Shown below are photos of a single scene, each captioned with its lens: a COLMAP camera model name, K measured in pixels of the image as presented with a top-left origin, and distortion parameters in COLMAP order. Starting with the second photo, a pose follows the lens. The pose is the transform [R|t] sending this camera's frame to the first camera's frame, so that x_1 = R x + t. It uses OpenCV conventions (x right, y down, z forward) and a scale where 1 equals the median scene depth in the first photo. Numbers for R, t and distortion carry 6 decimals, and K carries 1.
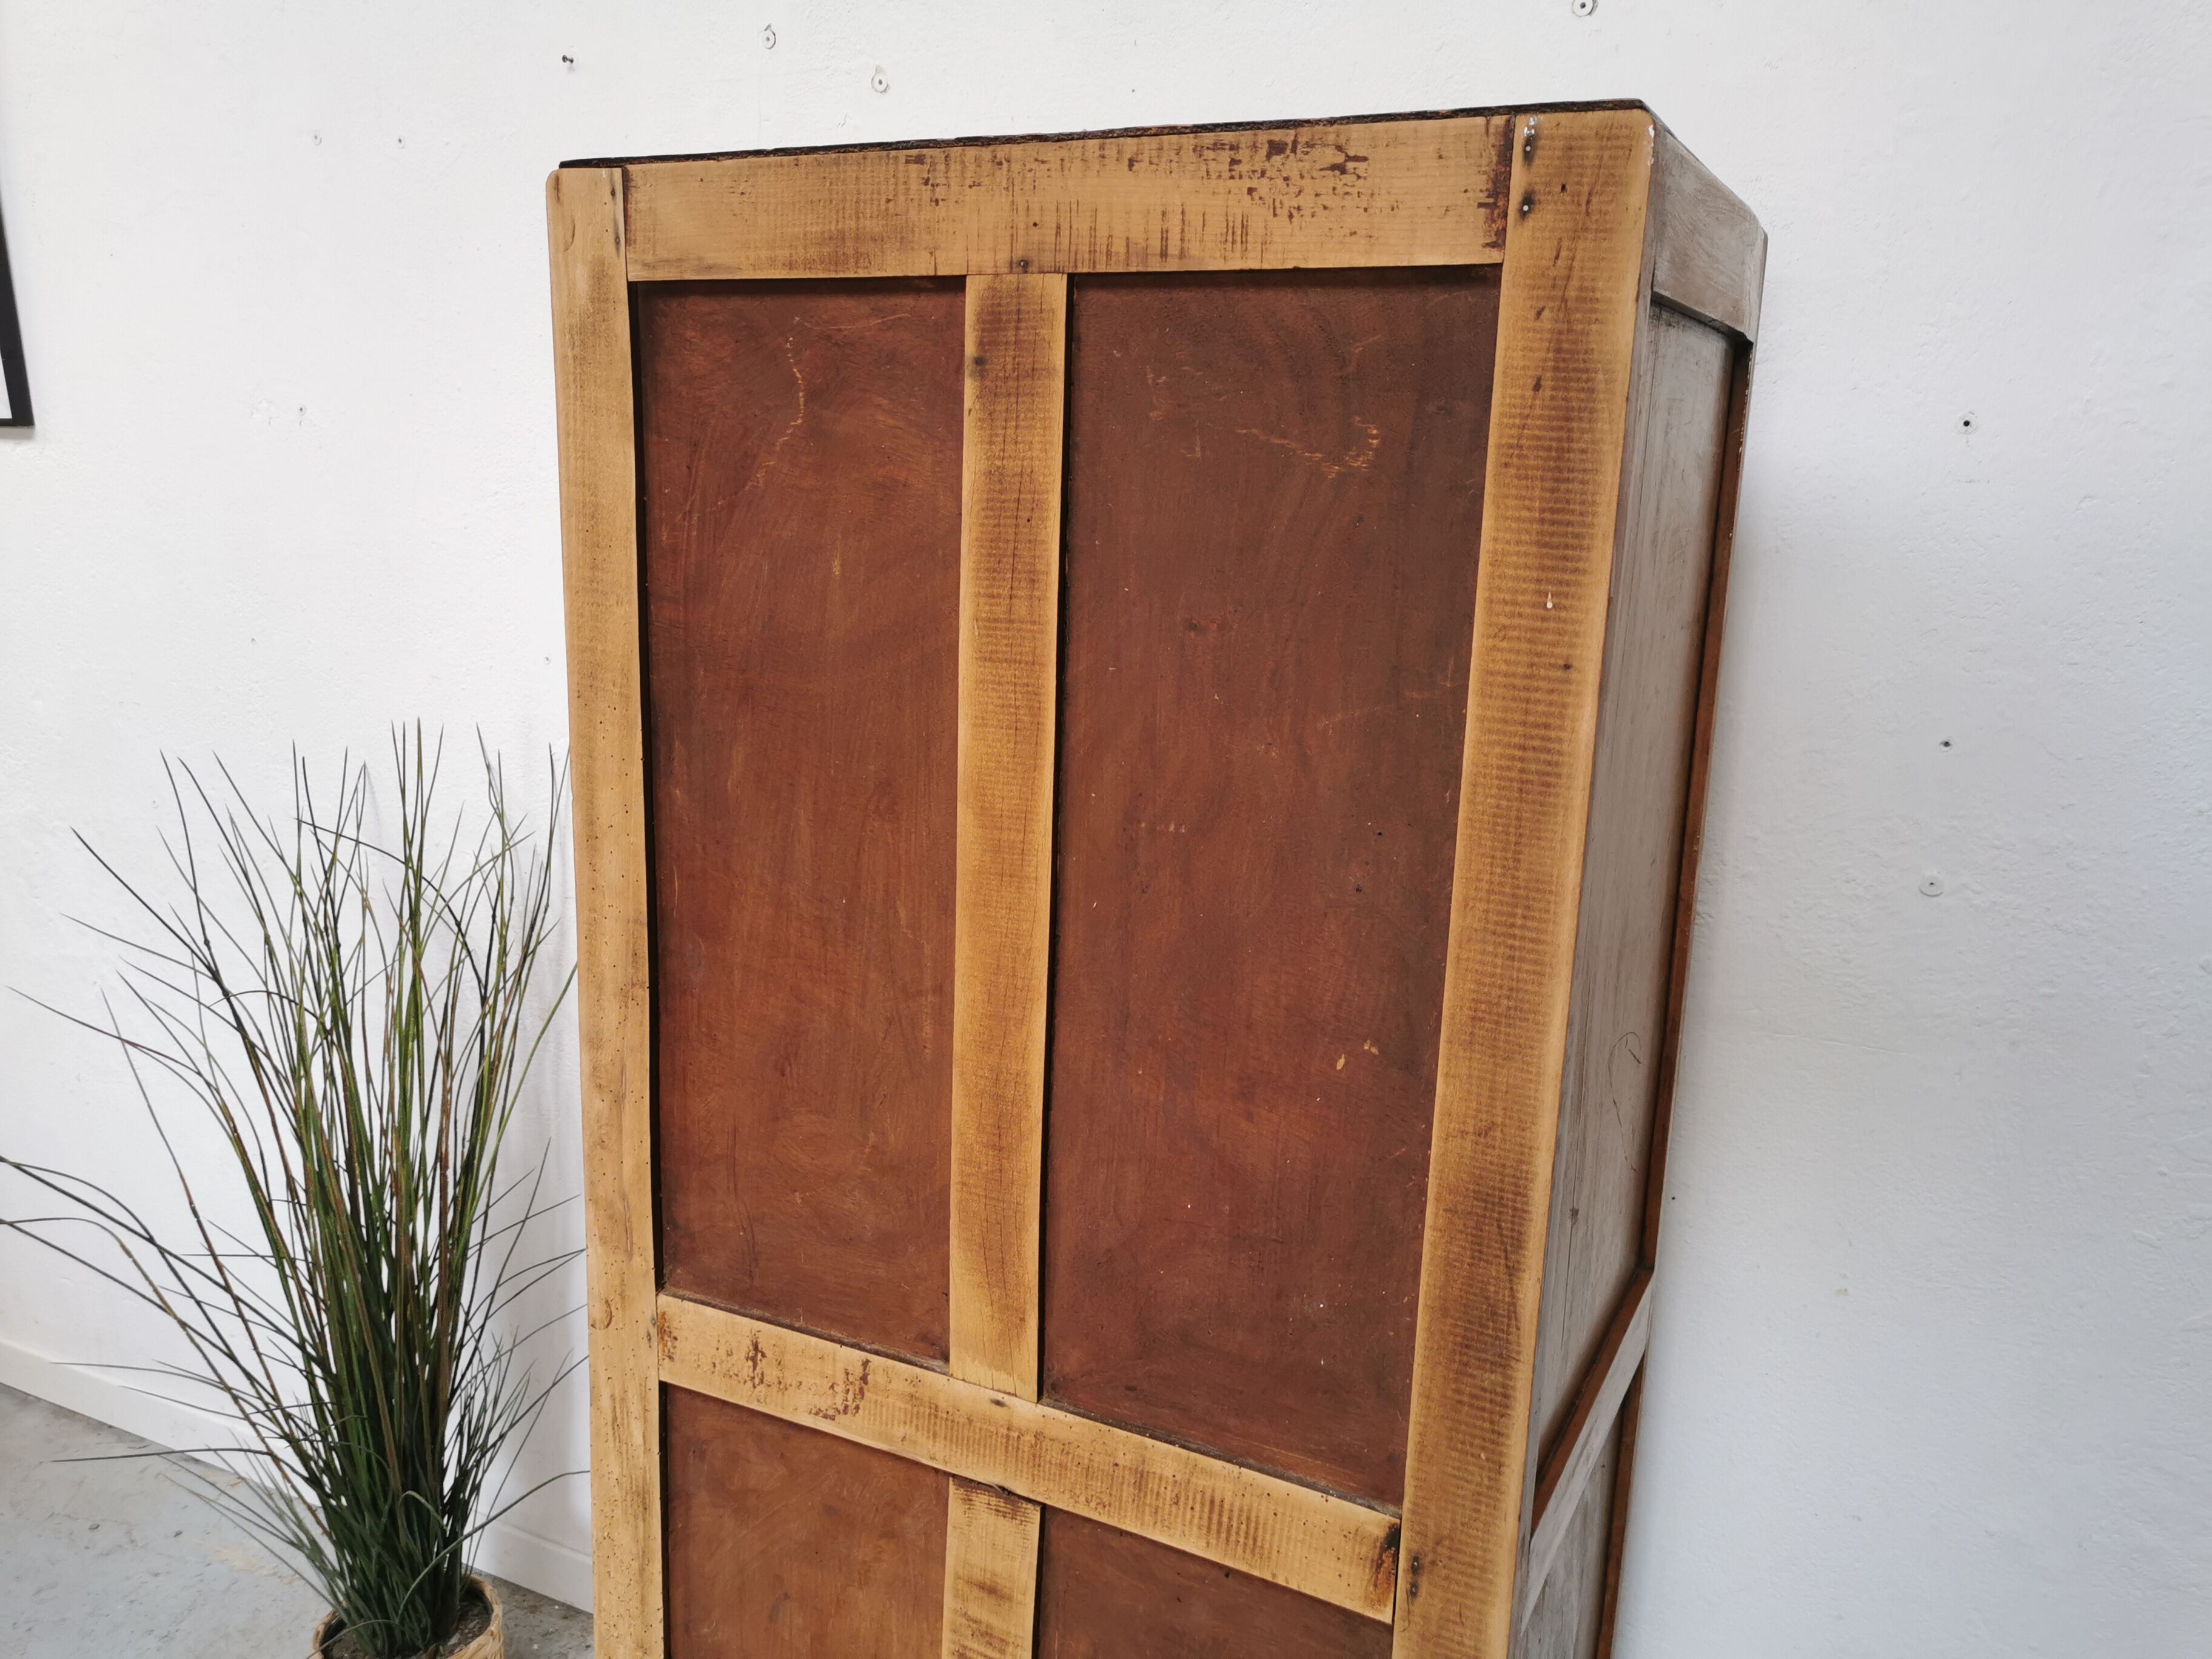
lens RADIAL K [[1710.5, 0, 1107.0], [0, 1710.5, 818.1], [0, 0, 1]] dist [0.048321, -0.061107]
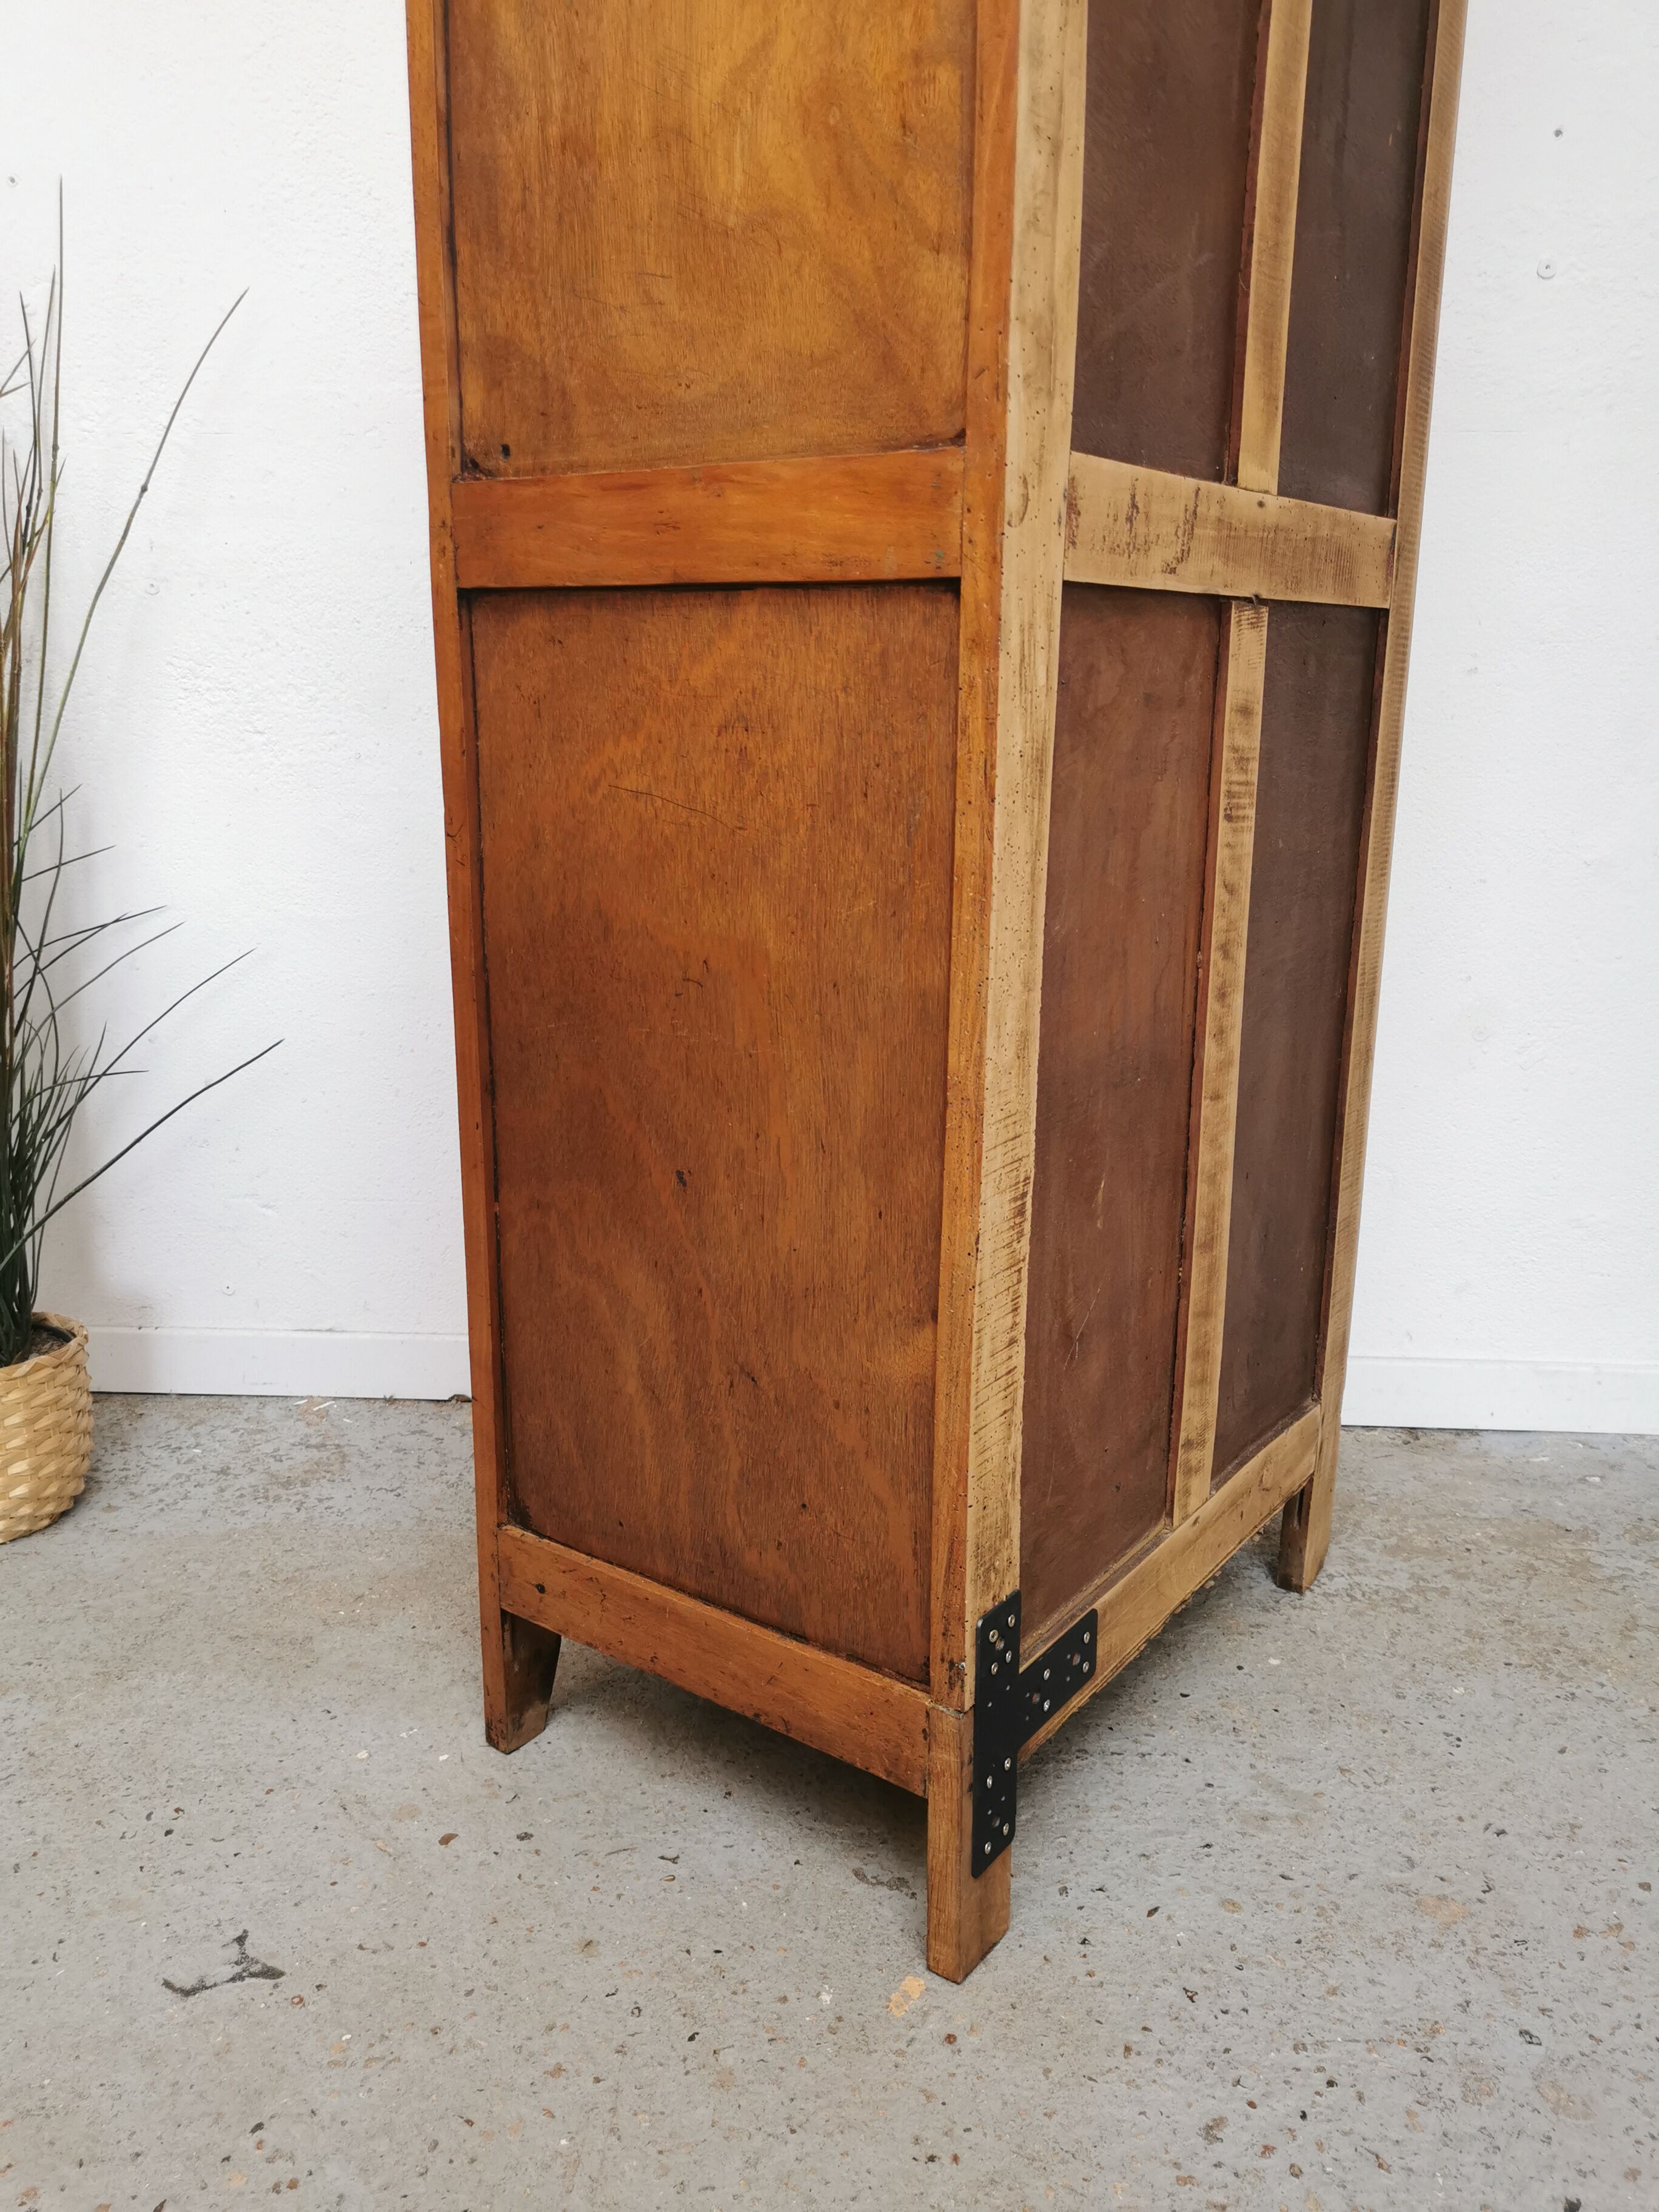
lens RADIAL K [[1710.5, 0, 836.8], [0, 1710.5, 1121.0], [0, 0, 1]] dist [0.048321, -0.061107]
pose [[0.156993, -0.274550, 0.948670, -1.217393], [0.204881, 0.948738, 0.240664, 0.393944], [-0.966114, 0.156582, 0.205195, 1.099683]]
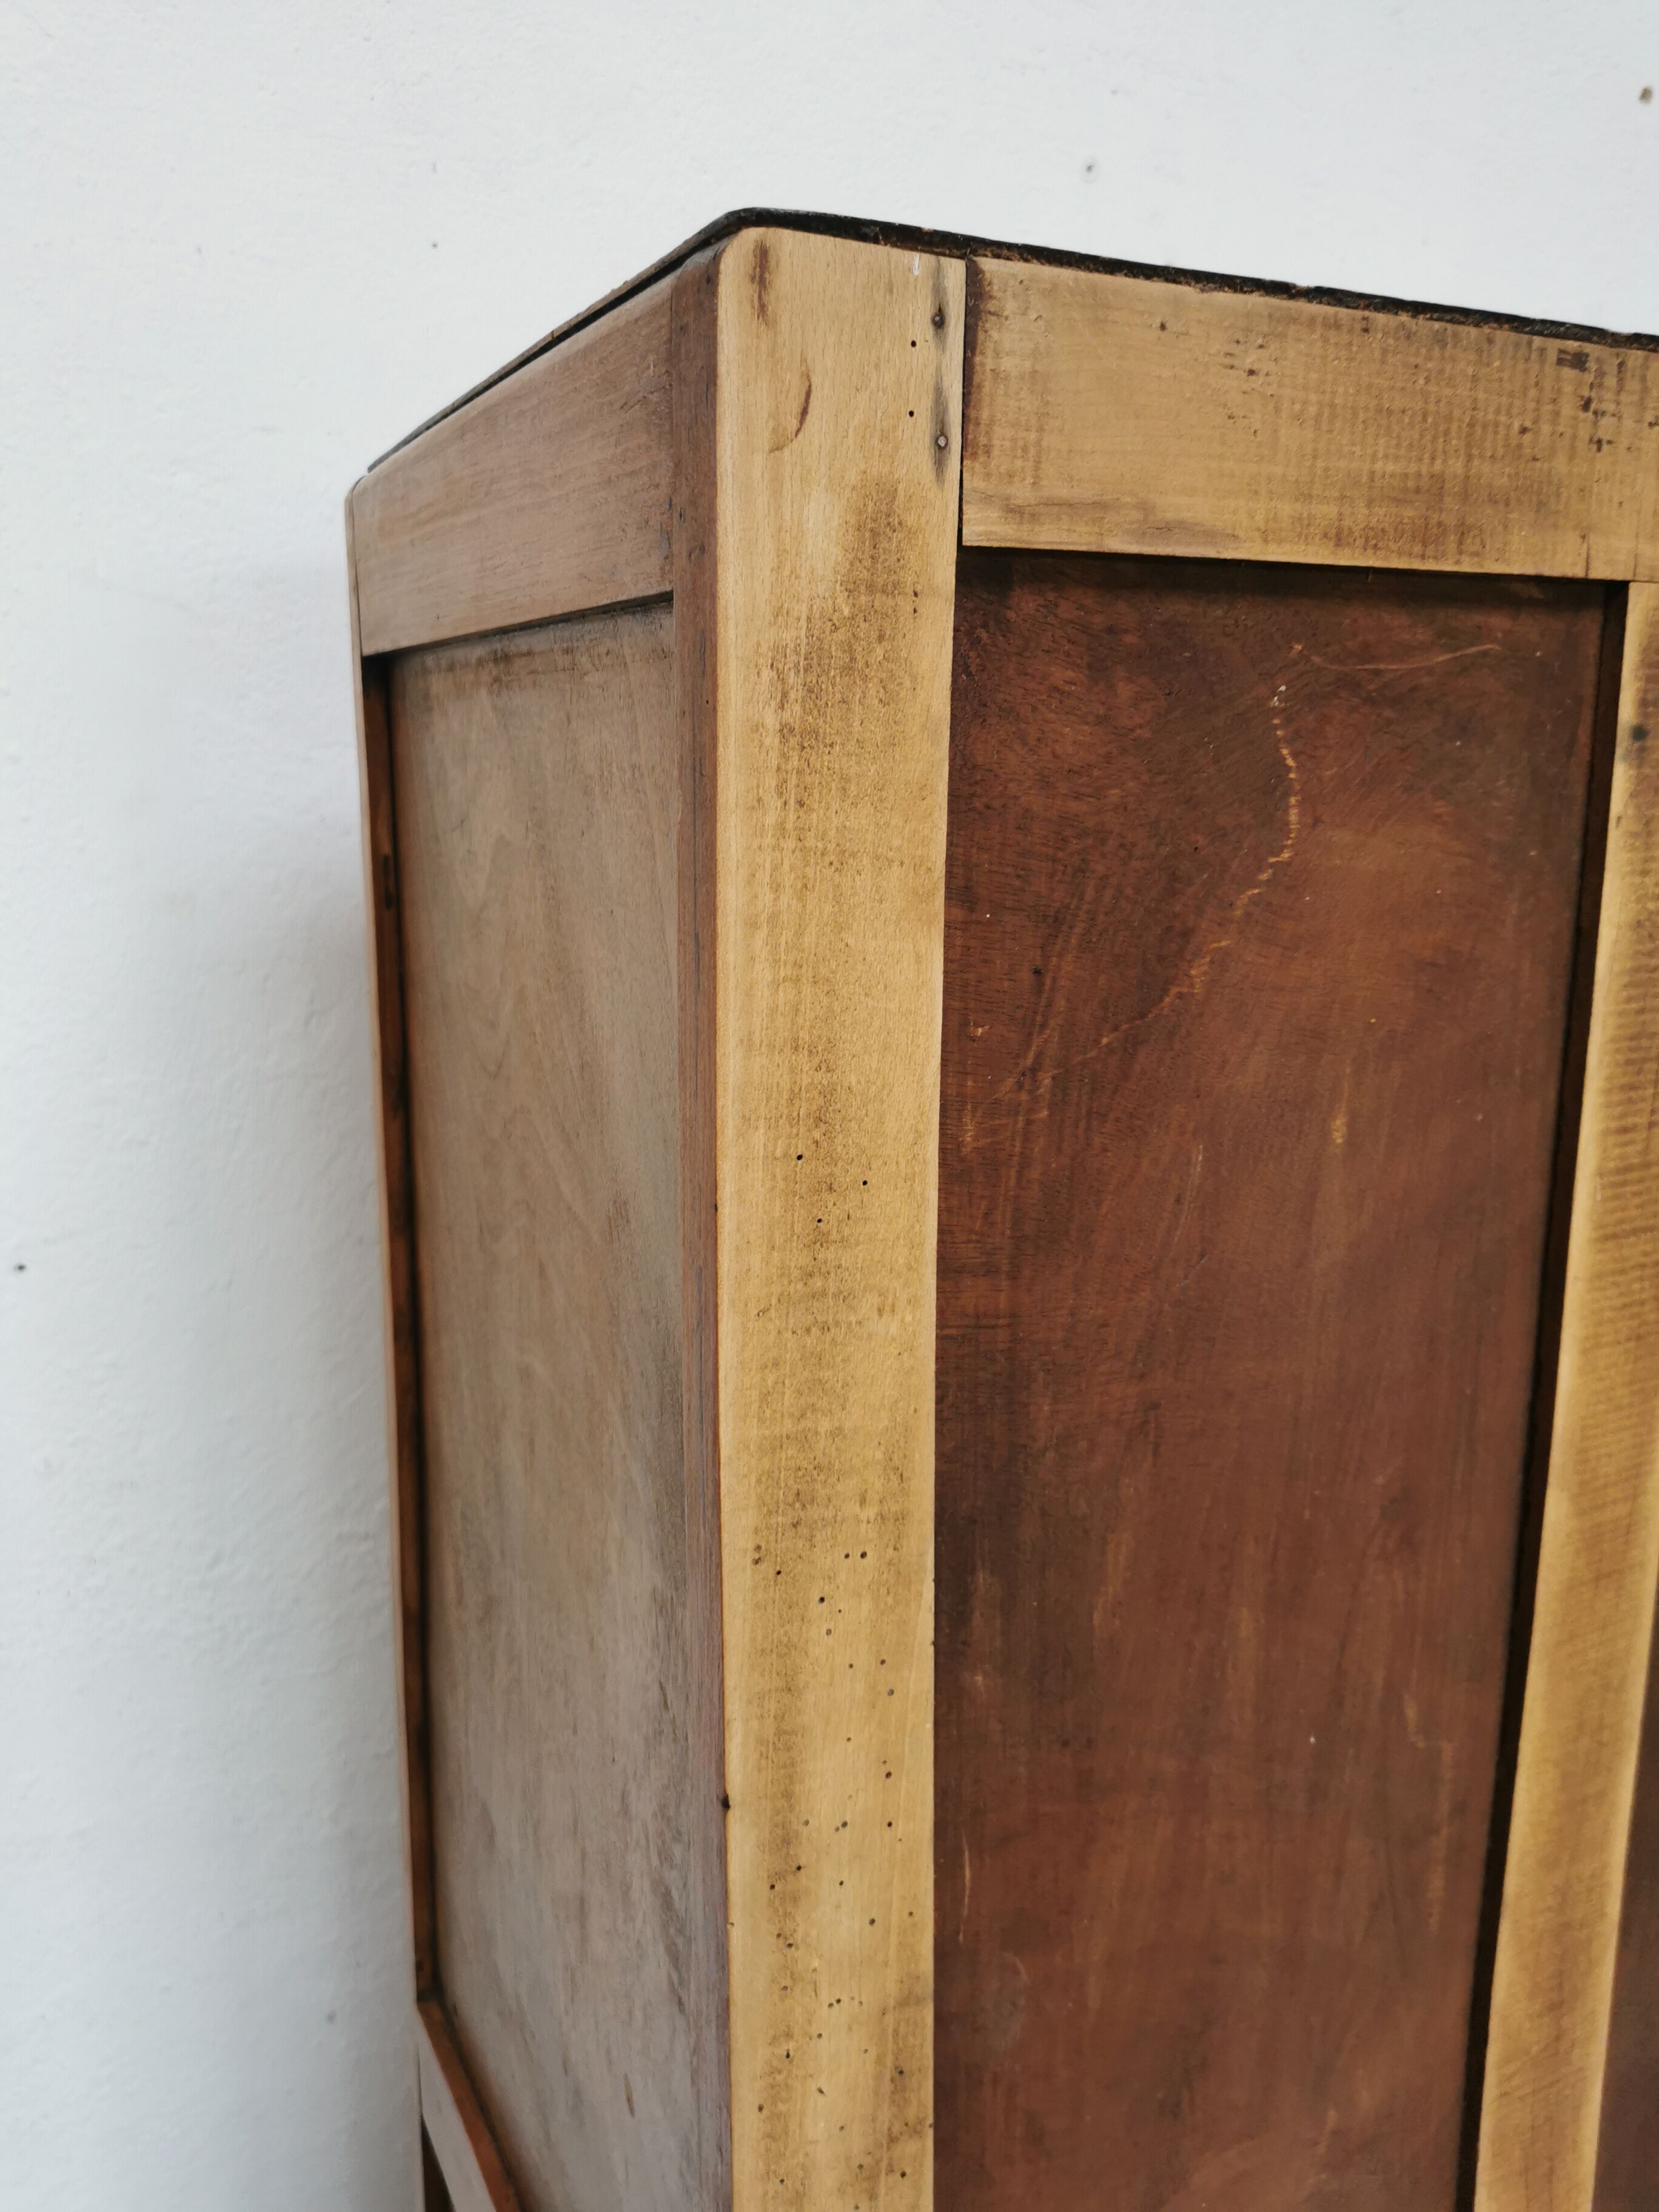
lens RADIAL K [[1710.5, 0, 825.4], [0, 1710.5, 1088.1], [0, 0, 1]] dist [0.048321, -0.061107]
pose [[0.605824, -0.180570, 0.774836, -0.622010], [0.185450, 0.979127, 0.083180, -0.220995], [-0.773683, 0.093301, 0.626666, 0.765525]]
